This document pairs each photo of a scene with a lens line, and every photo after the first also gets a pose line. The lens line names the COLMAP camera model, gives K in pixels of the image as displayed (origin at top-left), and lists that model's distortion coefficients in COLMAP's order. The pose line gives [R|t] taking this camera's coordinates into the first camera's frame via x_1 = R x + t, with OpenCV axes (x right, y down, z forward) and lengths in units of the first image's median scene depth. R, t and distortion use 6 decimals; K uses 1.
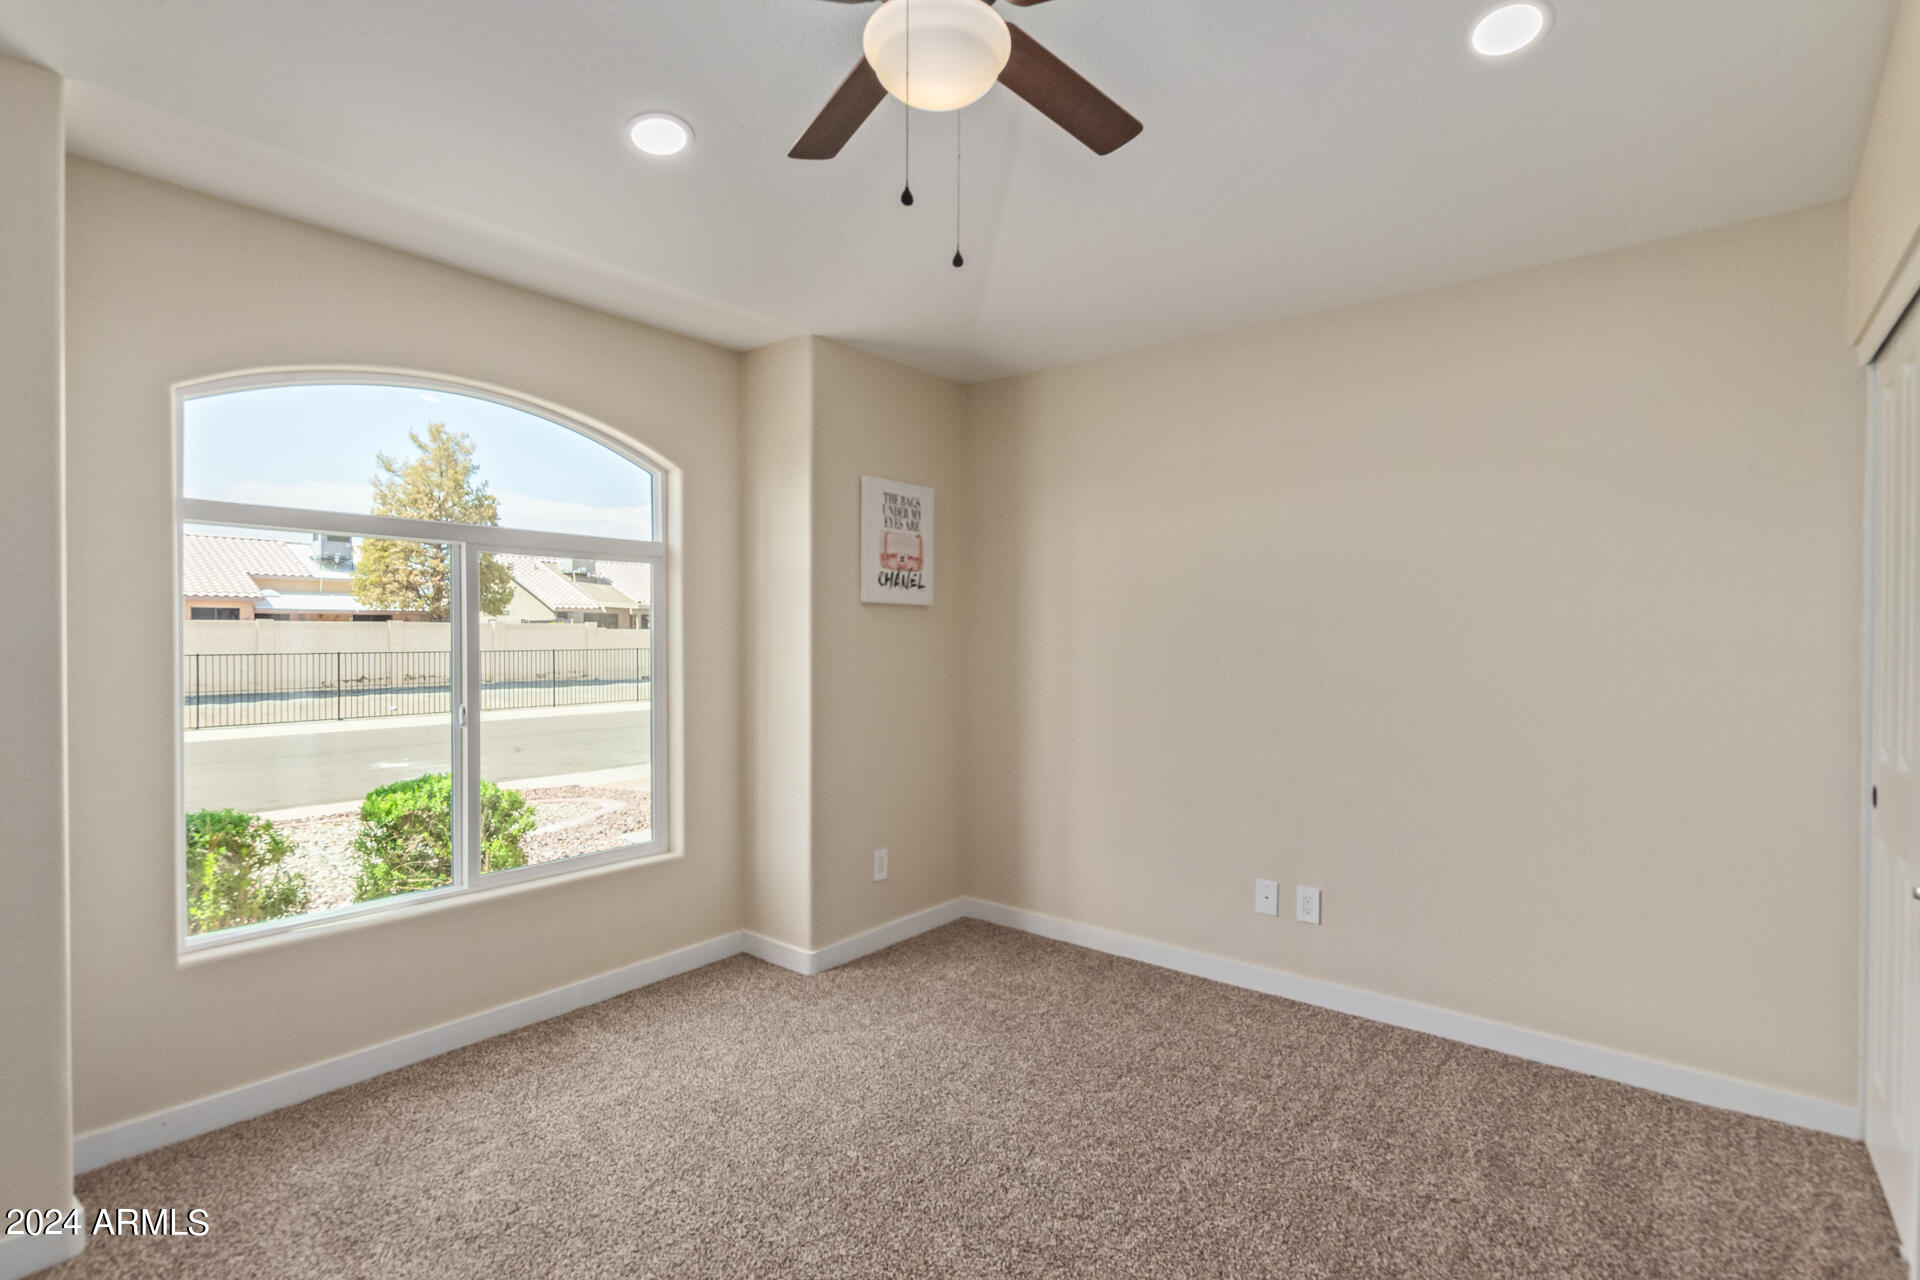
lens RADIAL K [[928.7, 0, 958.5], [0, 928.7, 645.1], [0, 0, 1]] dist [0.005661, -0.001339]
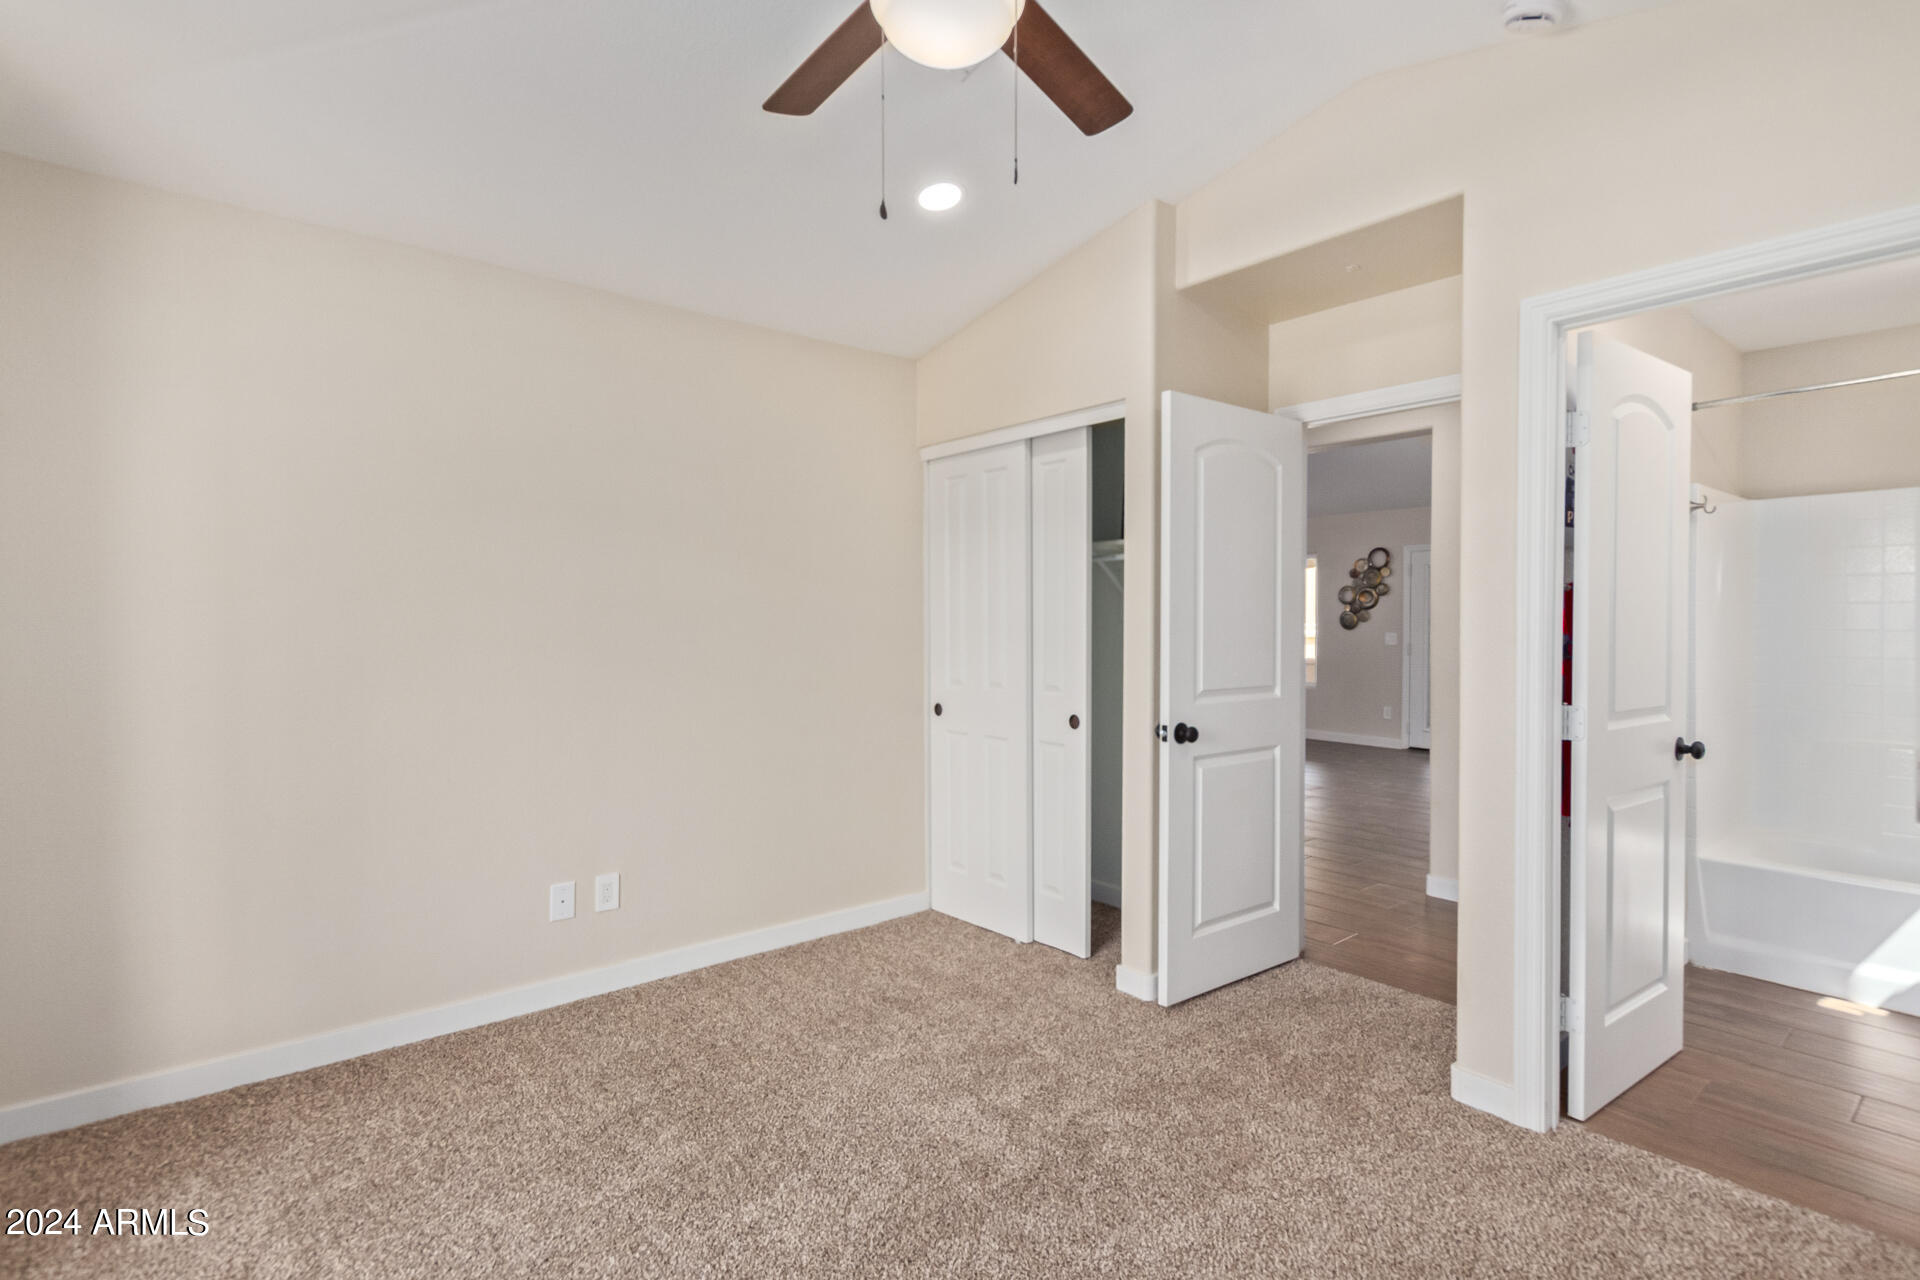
lens RADIAL K [[928.7, 0, 963.9], [0, 928.7, 630.0], [0, 0, 1]] dist [0.005661, -0.001339]
pose [[0.170713, -0.007563, 0.985292, -0.529907], [0.011847, 0.999914, 0.005622, -0.000230], [-0.985250, 0.010713, 0.170788, 0.455490]]
